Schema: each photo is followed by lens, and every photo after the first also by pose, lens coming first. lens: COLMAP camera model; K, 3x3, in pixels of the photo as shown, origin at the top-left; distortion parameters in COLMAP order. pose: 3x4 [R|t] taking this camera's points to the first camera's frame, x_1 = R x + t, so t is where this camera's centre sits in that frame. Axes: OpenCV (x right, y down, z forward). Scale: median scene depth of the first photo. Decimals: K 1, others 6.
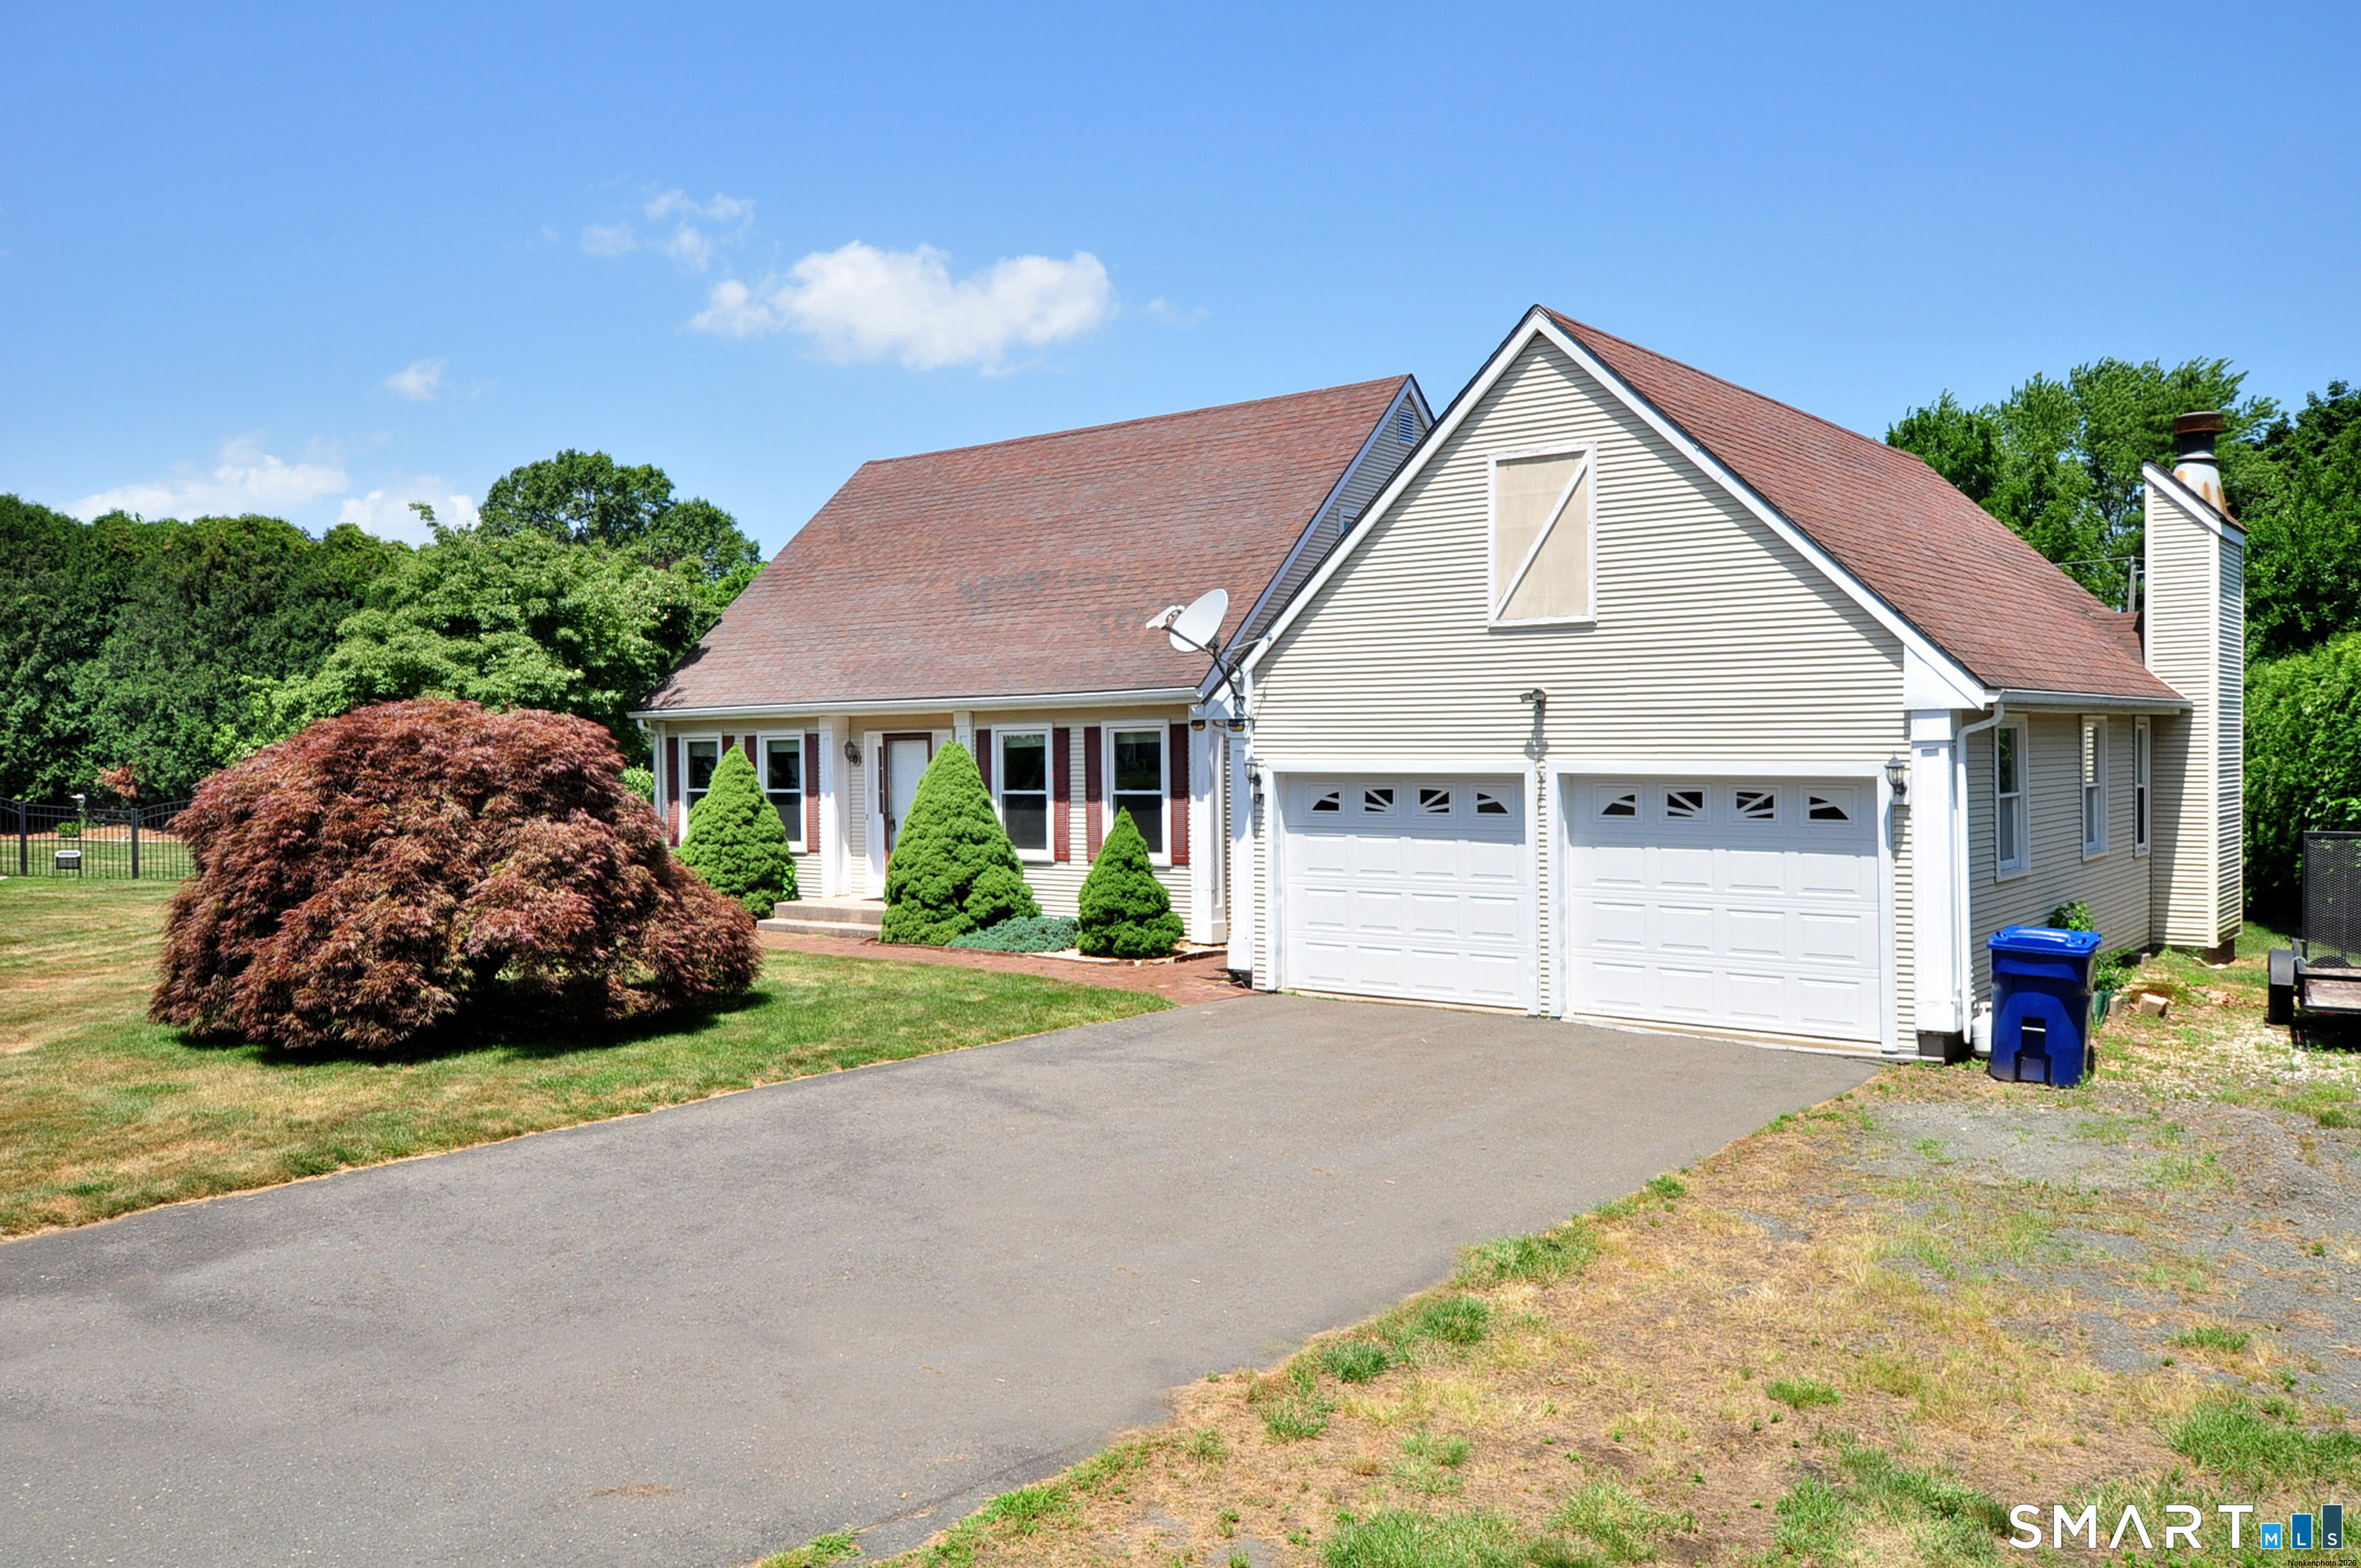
lens RADIAL K [[1825.4, 0, 1180.5], [0, 1825.4, 784.0], [0, 0, 1]] dist [0.000211, -0.001273]
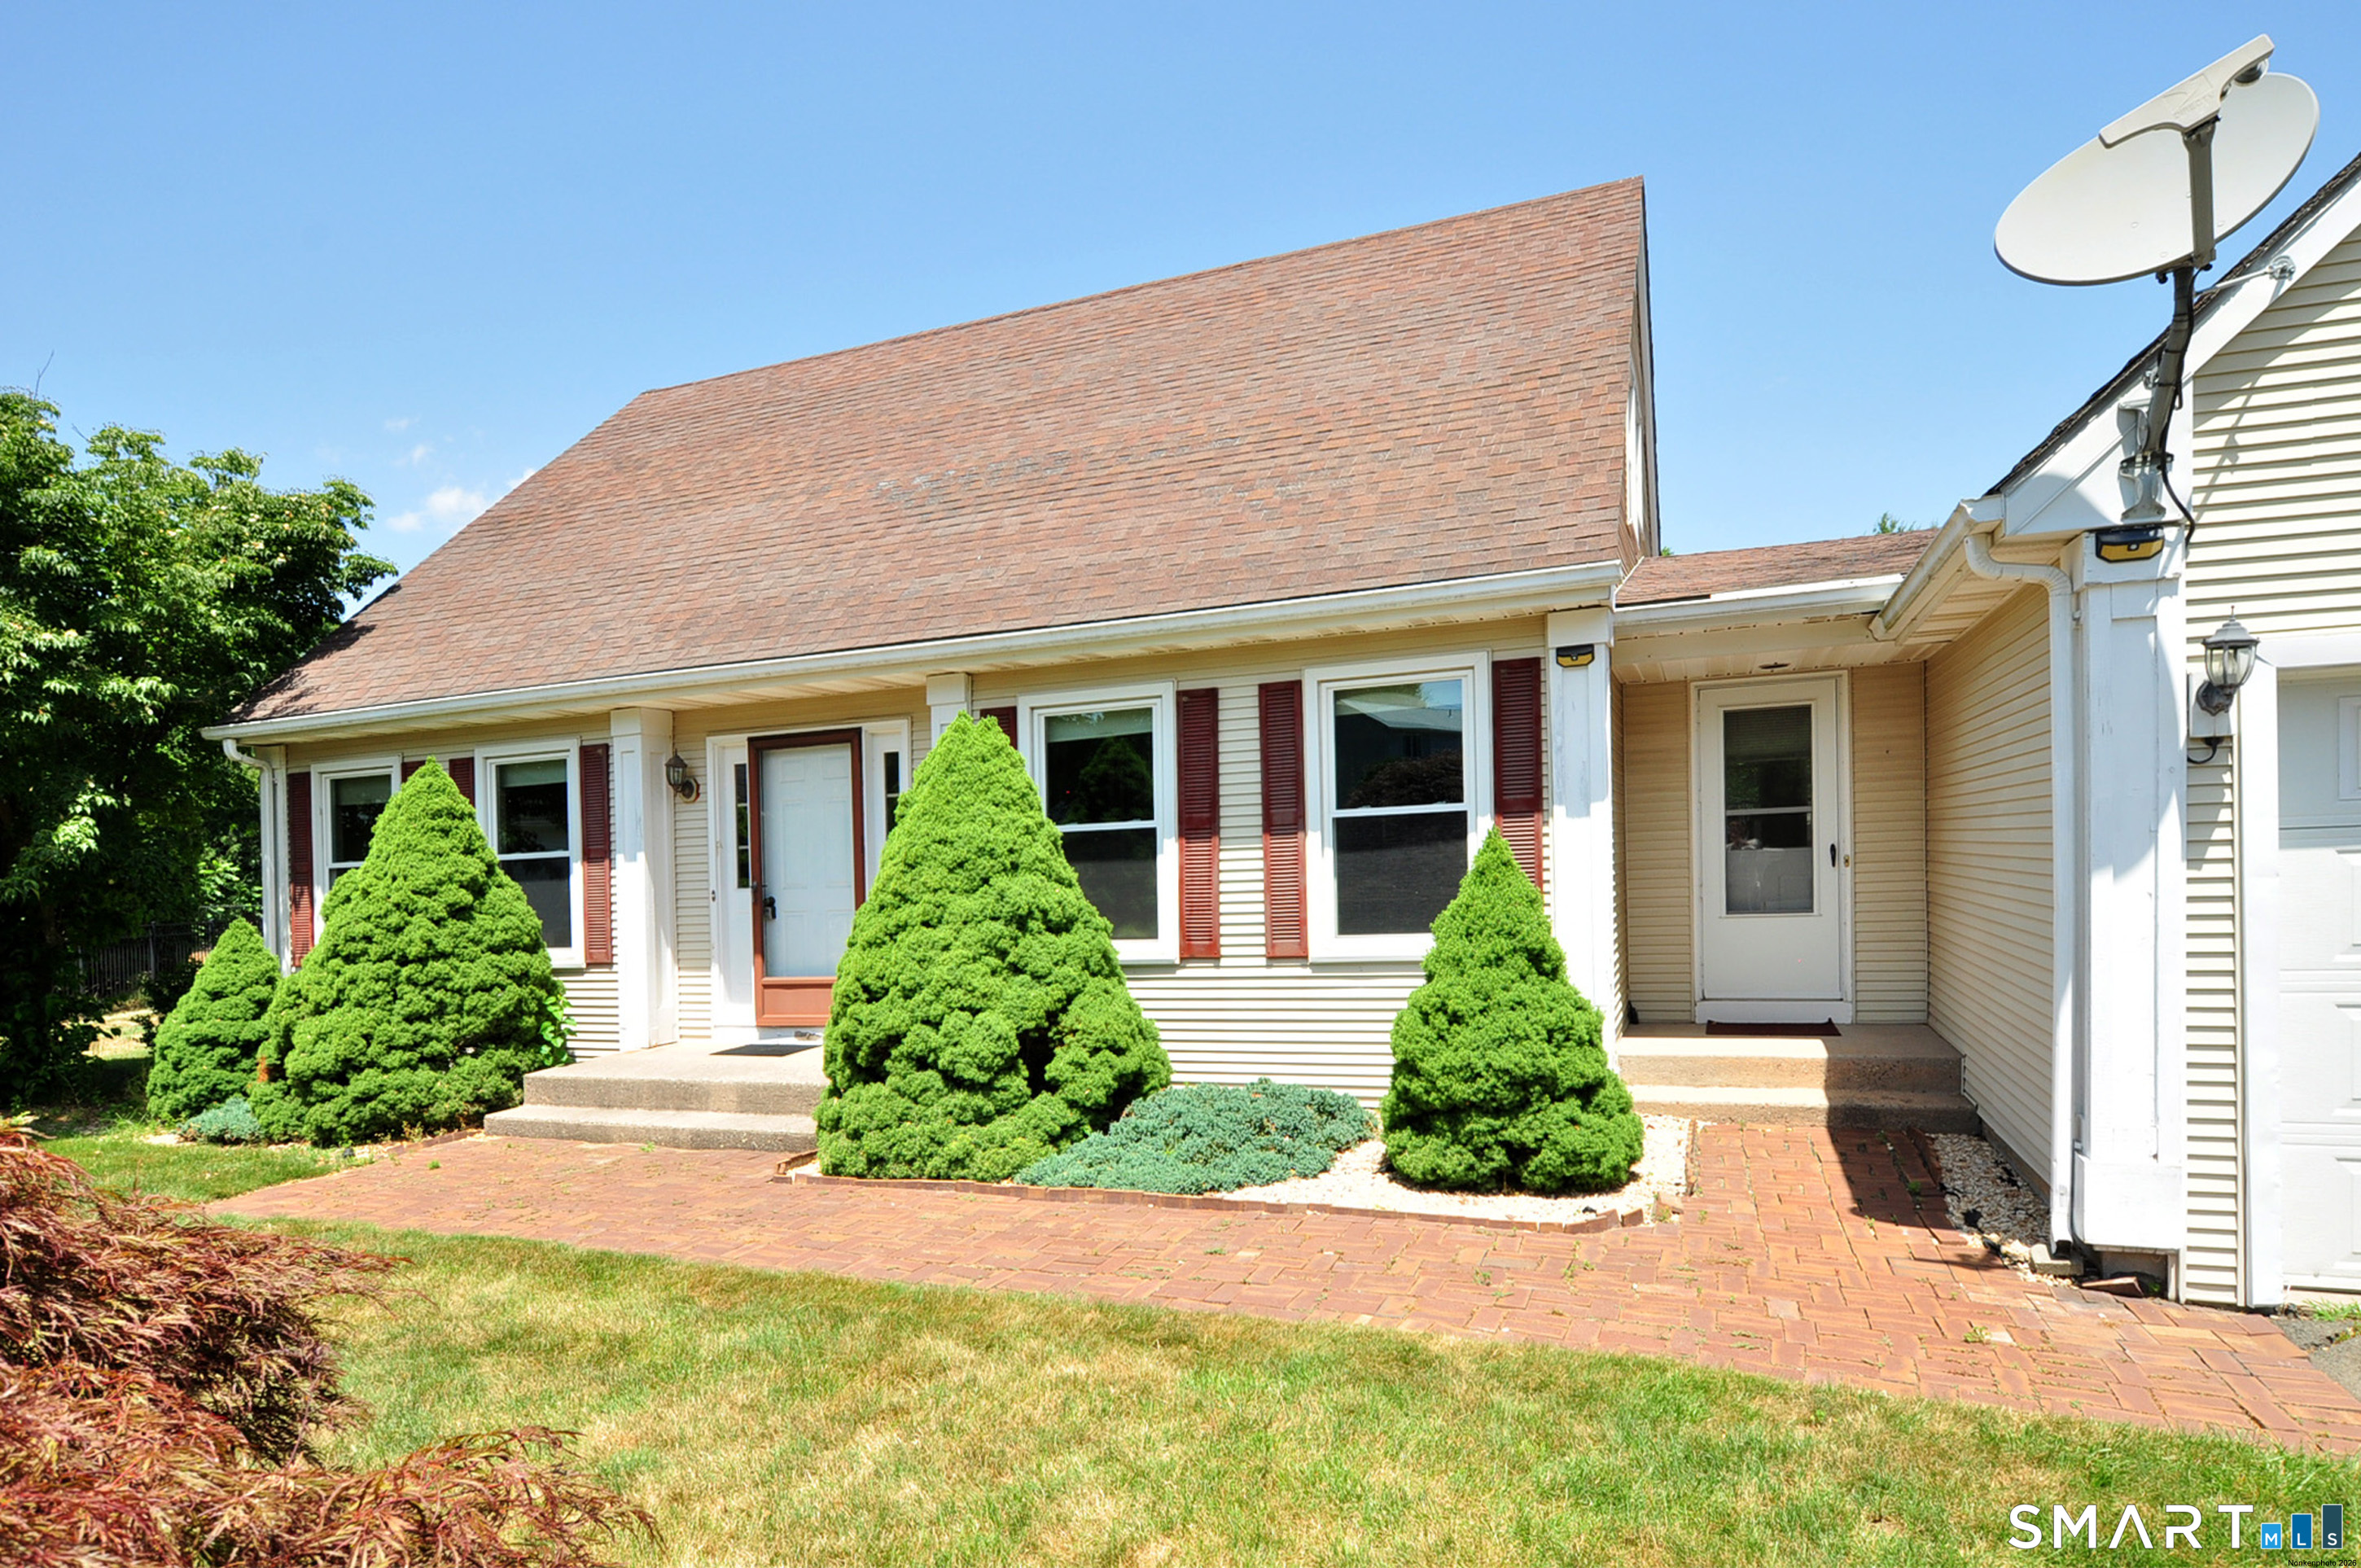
lens RADIAL K [[1127.0, 0, 1181.2], [0, 1127.0, 844.5], [0, 0, 1]] dist [-0.013717, 0.001432]
pose [[0.938021, -0.019615, 0.346022, -0.159558], [0.034087, 0.998778, -0.035788, 0.019784], [-0.344897, 0.045364, 0.937544, 0.651531]]
